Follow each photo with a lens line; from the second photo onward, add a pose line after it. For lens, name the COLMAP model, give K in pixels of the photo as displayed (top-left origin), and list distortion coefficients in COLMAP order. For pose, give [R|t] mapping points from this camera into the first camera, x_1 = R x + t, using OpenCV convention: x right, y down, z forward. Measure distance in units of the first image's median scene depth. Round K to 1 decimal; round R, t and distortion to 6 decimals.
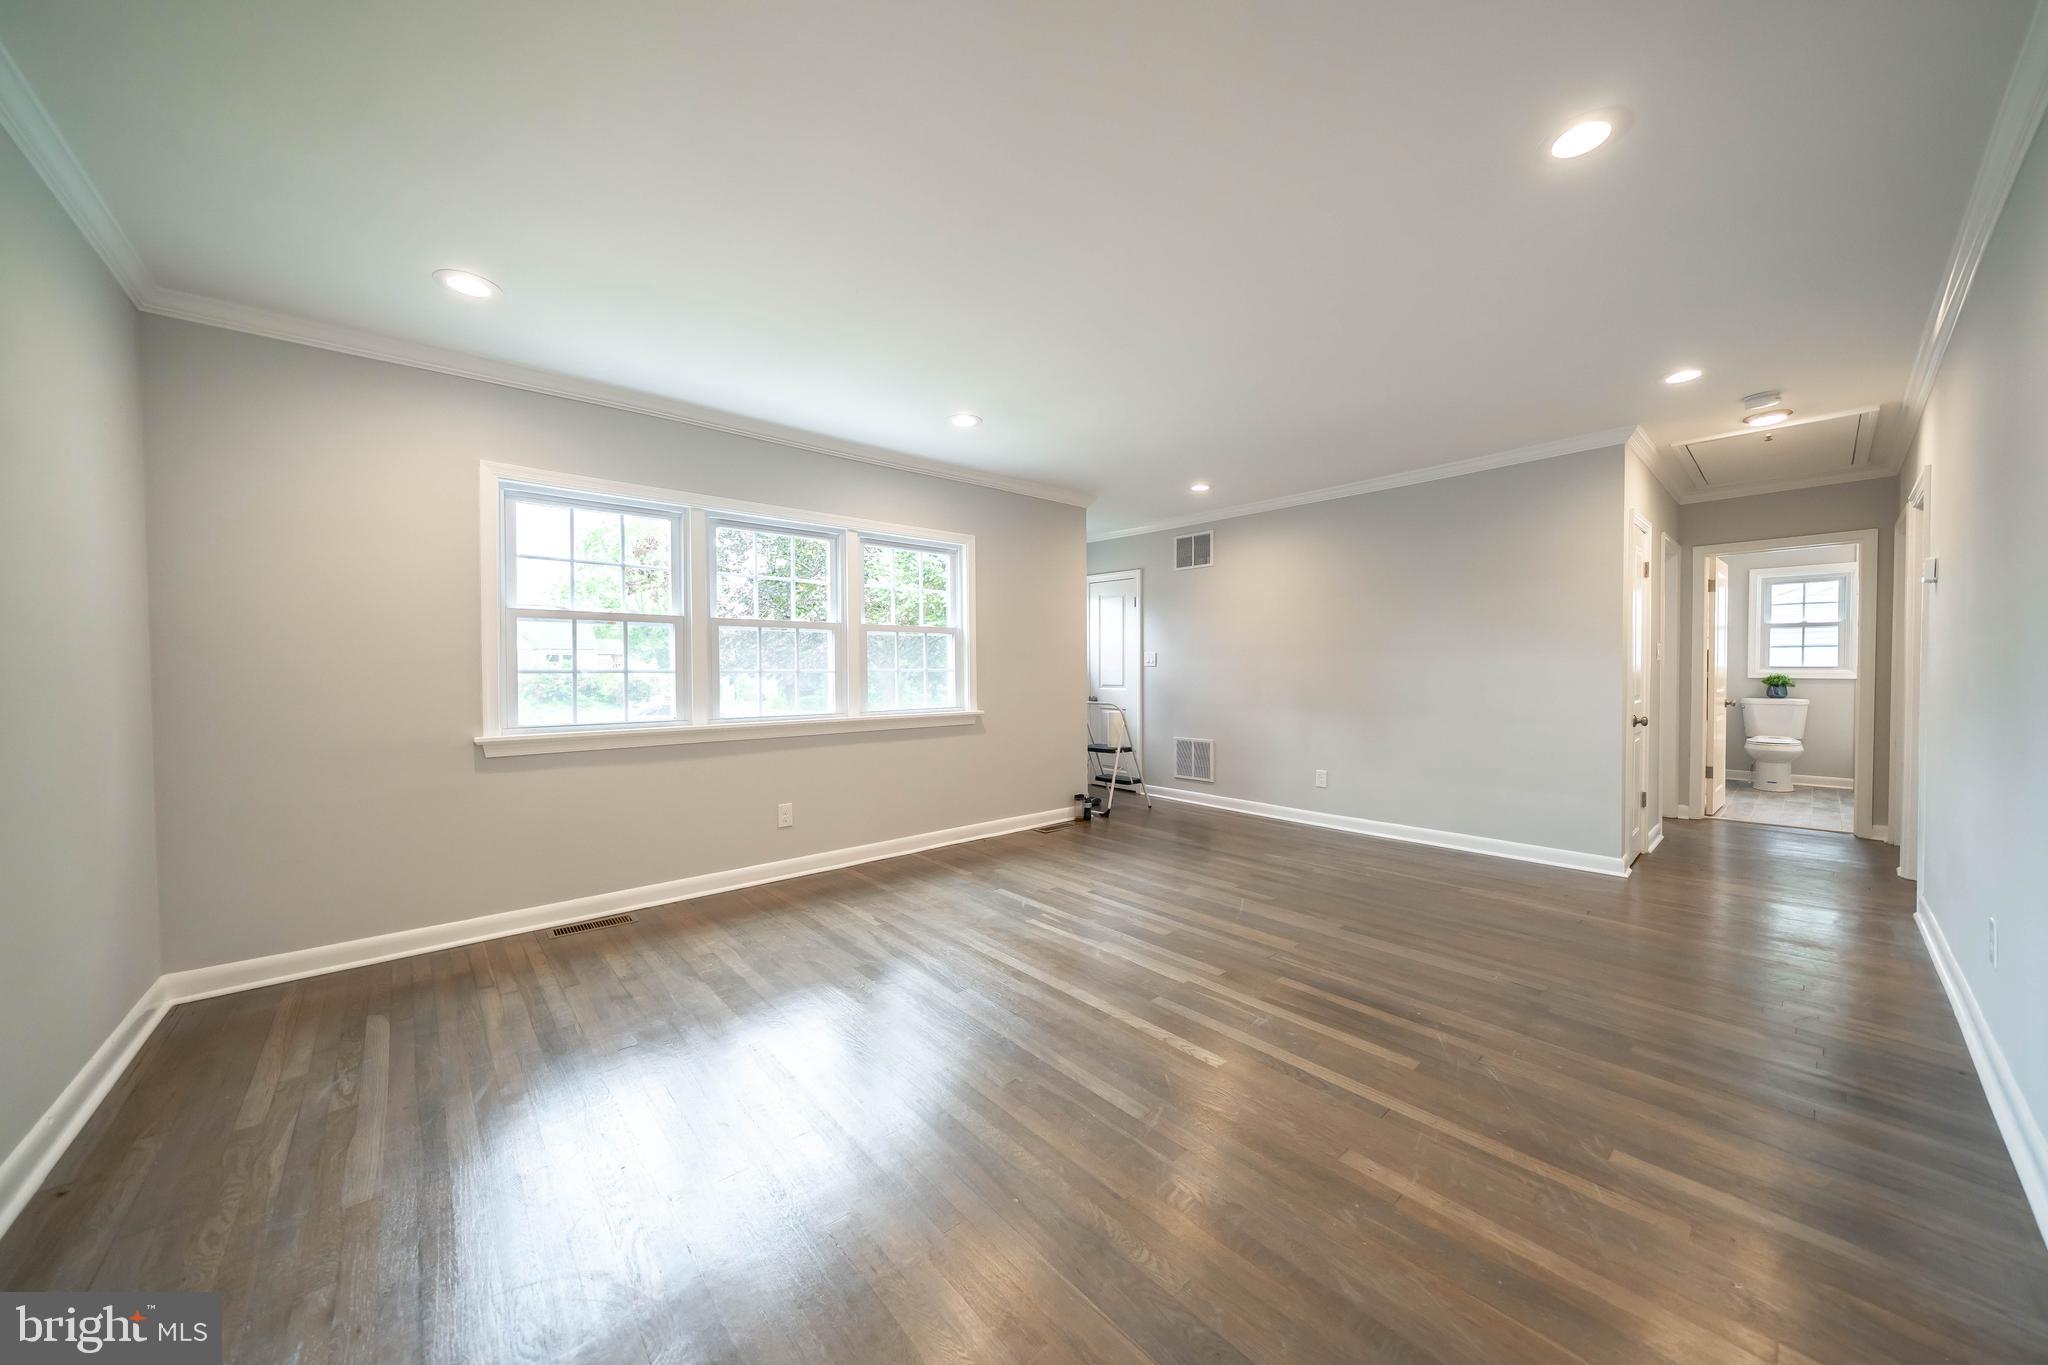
lens RADIAL K [[702.8, 0, 1025.8], [0, 702.8, 672.3], [0, 0, 1]] dist [-0.002037, 0.000015]
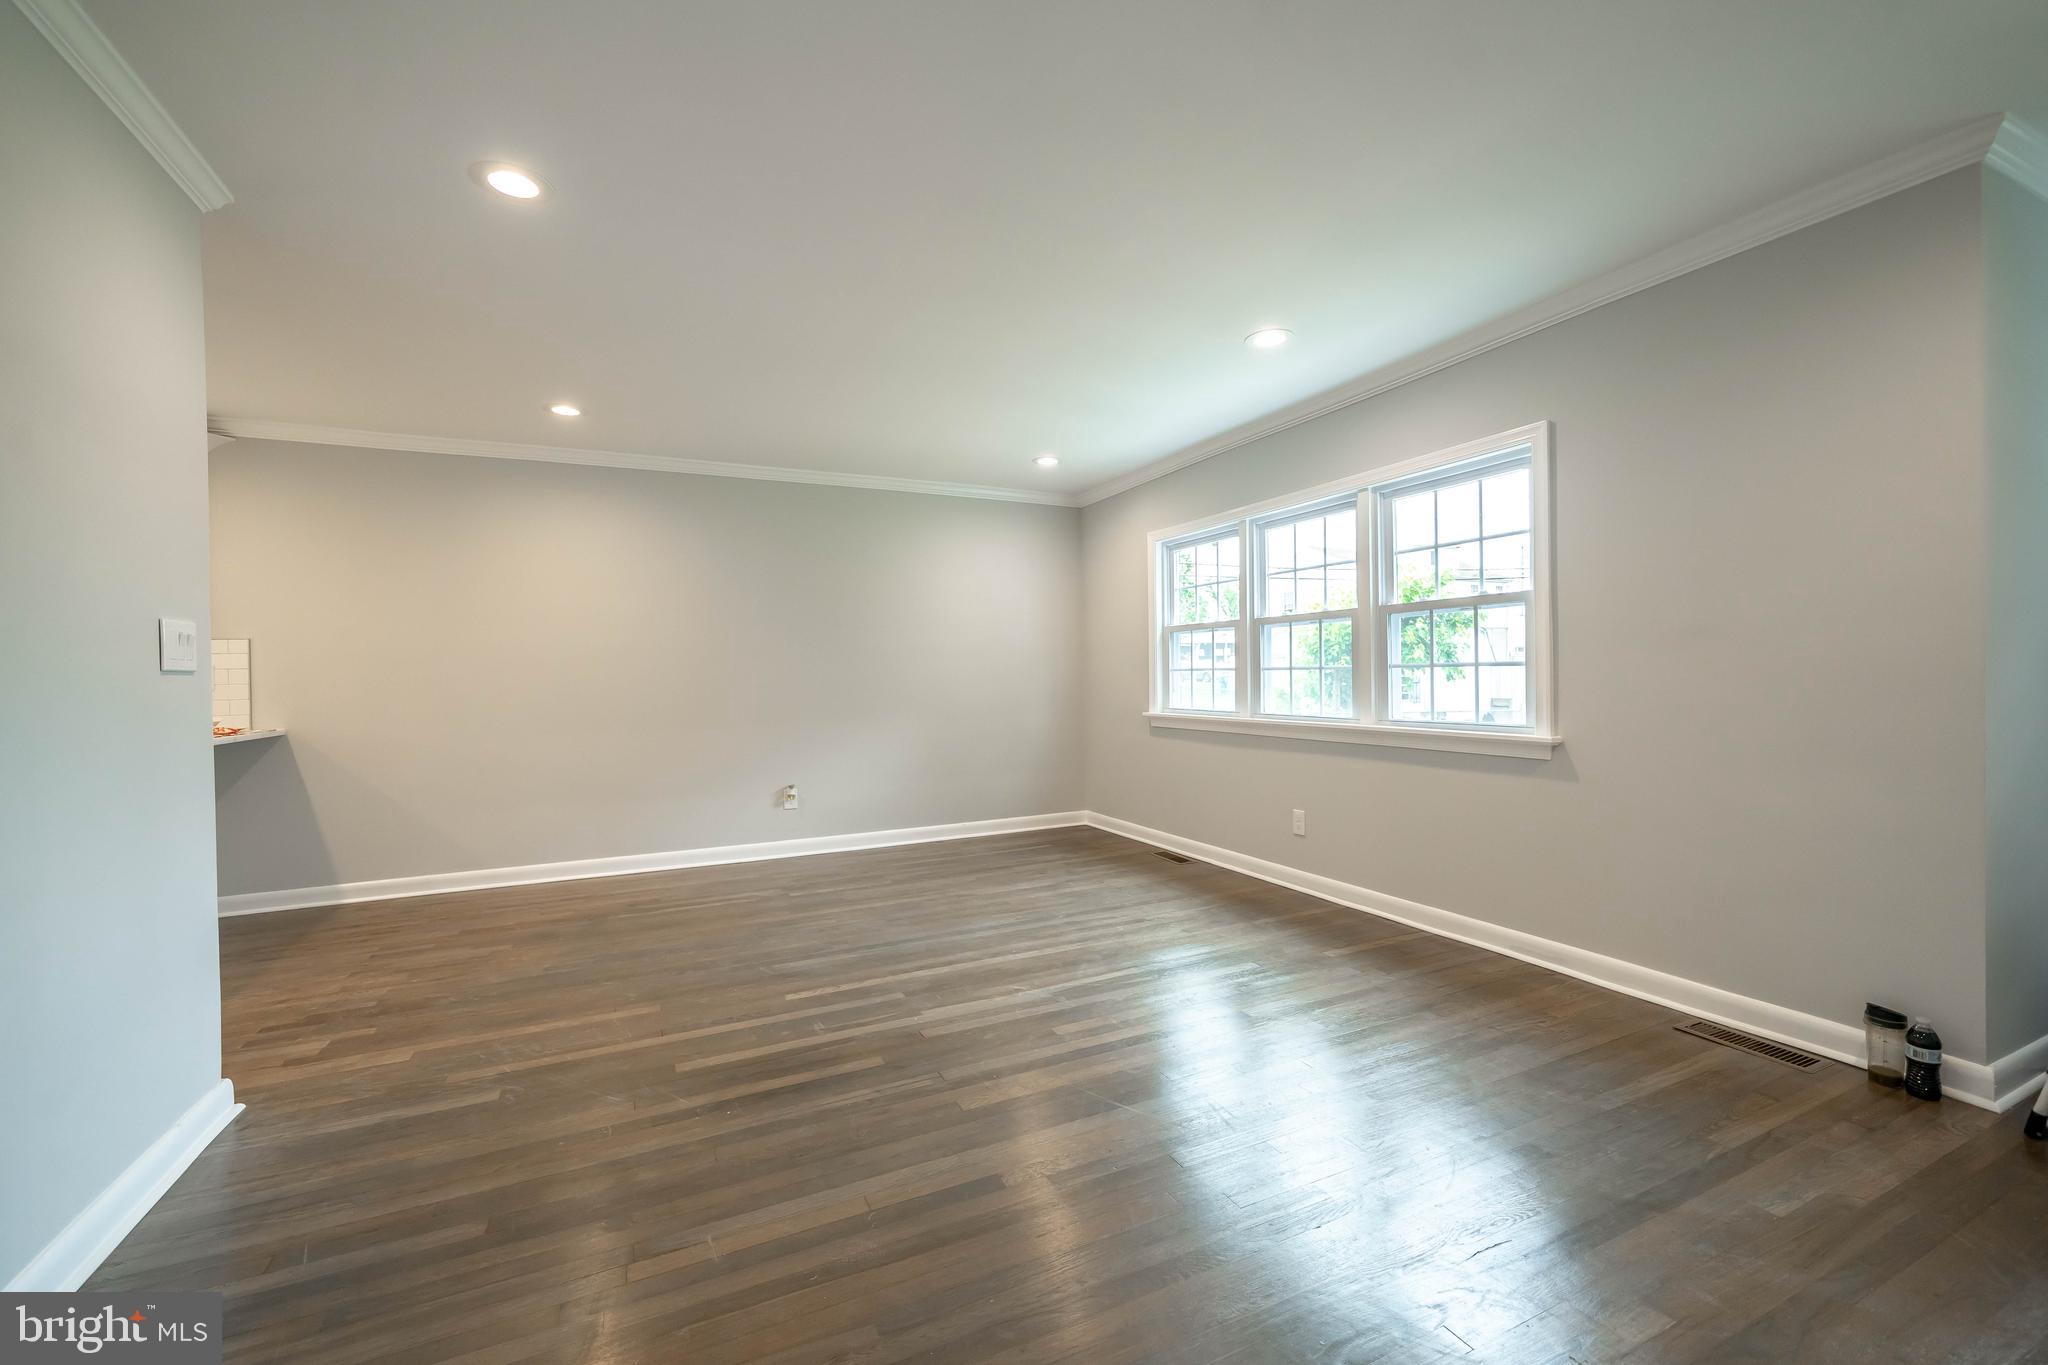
lens RADIAL K [[843.5, 0, 1026.2], [0, 843.5, 686.0], [0, 0, 1]] dist [-0.001404, 0.000065]
pose [[-0.278438, 0.022719, -0.960186, 1.075173], [0.013079, 0.999717, 0.019861, -0.006356], [0.960365, -0.007028, -0.278656, 1.250926]]
